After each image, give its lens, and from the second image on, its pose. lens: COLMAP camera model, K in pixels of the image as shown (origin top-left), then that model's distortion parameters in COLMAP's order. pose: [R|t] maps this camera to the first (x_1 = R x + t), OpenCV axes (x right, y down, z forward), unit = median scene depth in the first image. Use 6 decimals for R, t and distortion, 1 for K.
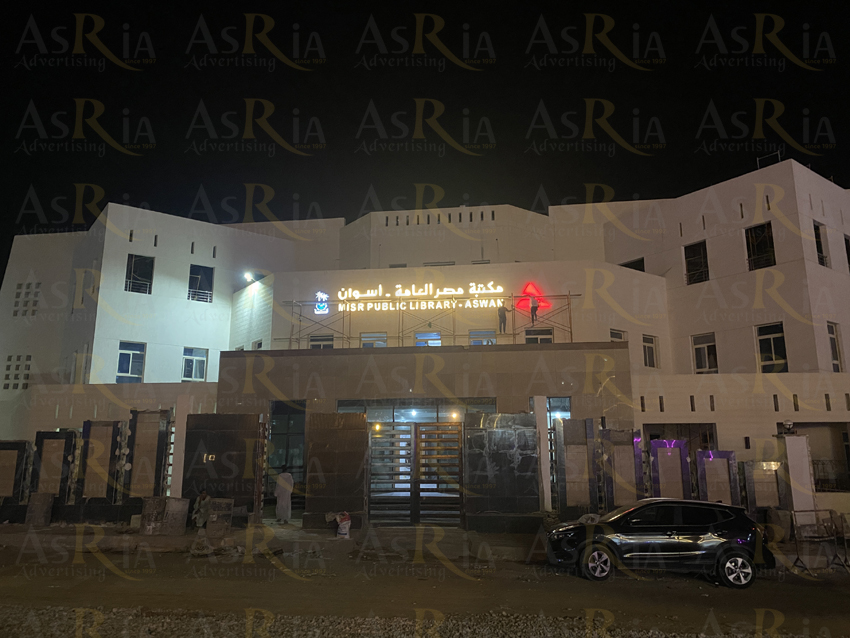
lens RADIAL K [[651.7, 0, 425.0], [0, 651.7, 319.0], [0, 0, 1]] dist [0.052575, -0.084052]
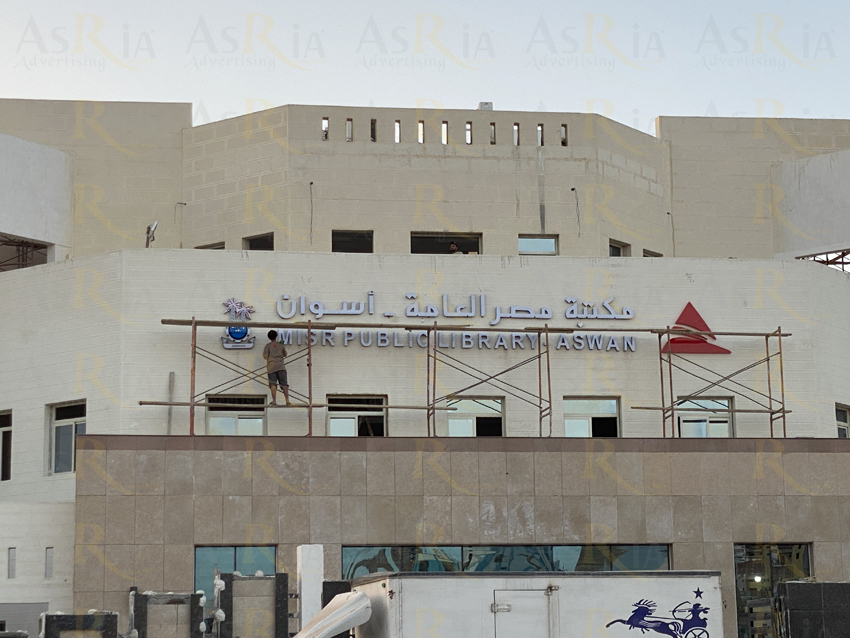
lens RADIAL K [[1968.3, 0, 425.0], [0, 1968.3, 319.0], [0, 0, 1]] dist [-0.009838, 0.255461]
pose [[0.959616, 0.037361, 0.278821, -0.423771], [-0.044097, 0.998866, 0.017924, -0.060023], [-0.277836, -0.029495, 0.960176, -0.331289]]
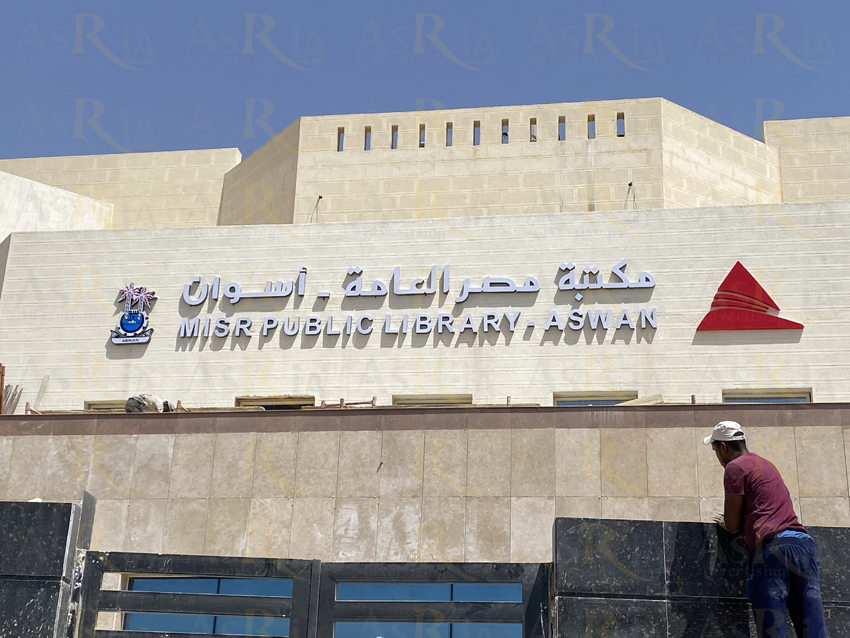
lens RADIAL K [[1264.3, 0, 425.0], [0, 1264.3, 319.0], [0, 0, 1]] dist [0.237626, -0.807321]
pose [[0.999313, 0.026577, -0.025819, 0.016321], [-0.030382, 0.986588, -0.160379, 0.085490], [0.021211, 0.161053, 0.986718, 0.340029]]
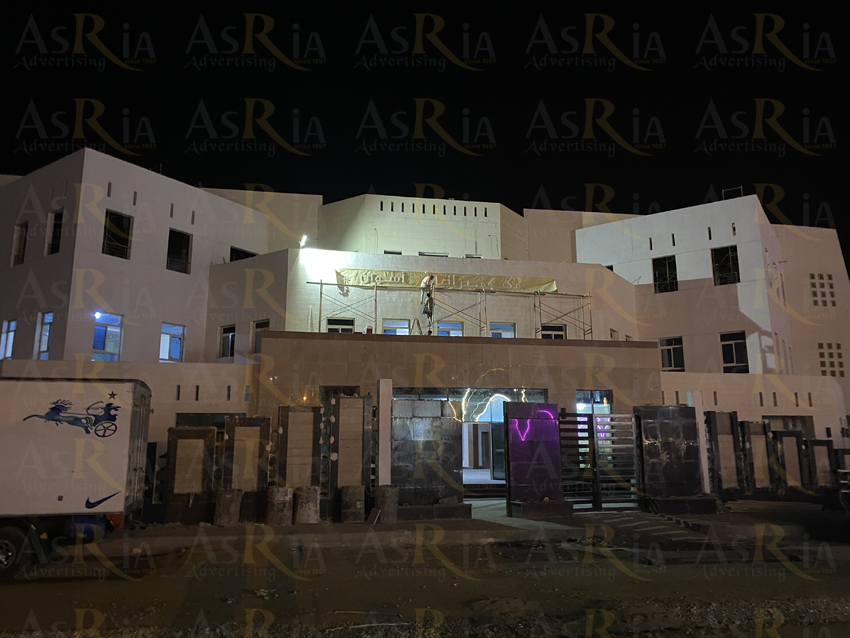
lens RADIAL K [[651.7, 0, 425.0], [0, 651.7, 319.0], [0, 0, 1]] dist [0.052575, -0.084052]
pose [[0.946411, 0.058216, 0.317675, -0.355825], [-0.063831, 0.997934, 0.007286, 0.010301], [-0.316595, -0.027173, 0.948172, 0.055923]]
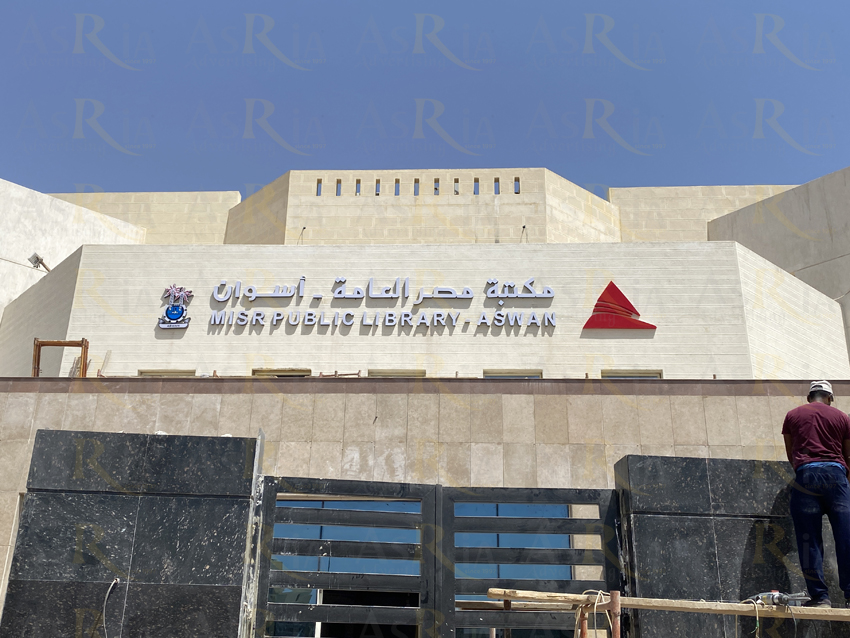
lens RADIAL K [[870.8, 0, 416.1], [0, 870.8, 315.0], [0, 0, 1]] dist [0.216901, -0.710418]
pose [[0.995774, 0.052518, 0.075341, -0.032349], [-0.038804, 0.984133, -0.173140, 0.088795], [-0.083238, 0.169484, 0.982011, 0.365708]]
